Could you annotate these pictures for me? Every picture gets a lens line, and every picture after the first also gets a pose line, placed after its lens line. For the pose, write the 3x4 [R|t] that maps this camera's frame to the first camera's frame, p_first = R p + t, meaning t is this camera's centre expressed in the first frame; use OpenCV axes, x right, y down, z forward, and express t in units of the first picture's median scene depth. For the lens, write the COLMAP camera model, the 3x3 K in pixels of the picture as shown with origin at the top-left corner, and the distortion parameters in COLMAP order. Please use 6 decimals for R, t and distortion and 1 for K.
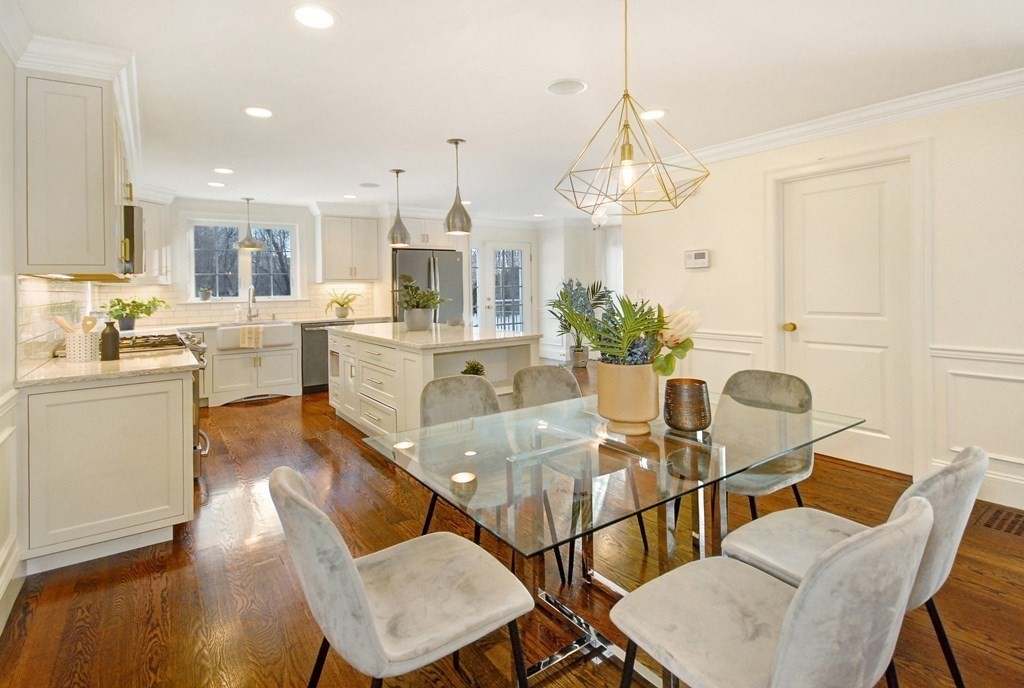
lens RADIAL K [[506.5, 0, 550.8], [0, 506.5, 276.2], [0, 0, 1]] dist [-0.006603, -0.003994]
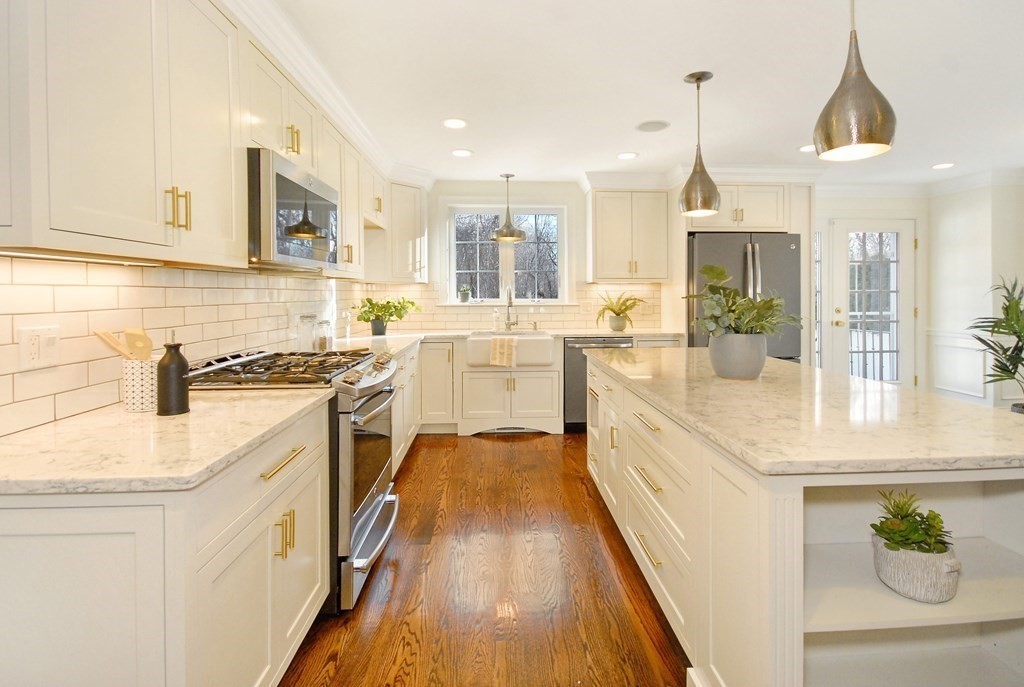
lens RADIAL K [[506.5, 0, 530.2], [0, 506.5, 298.8], [0, 0, 1]] dist [-0.006603, -0.003994]
pose [[0.819444, 0.024155, -0.572650, -0.112170], [-0.001995, 0.999226, 0.039294, 0.008727], [0.573156, -0.031056, 0.818858, 0.369739]]
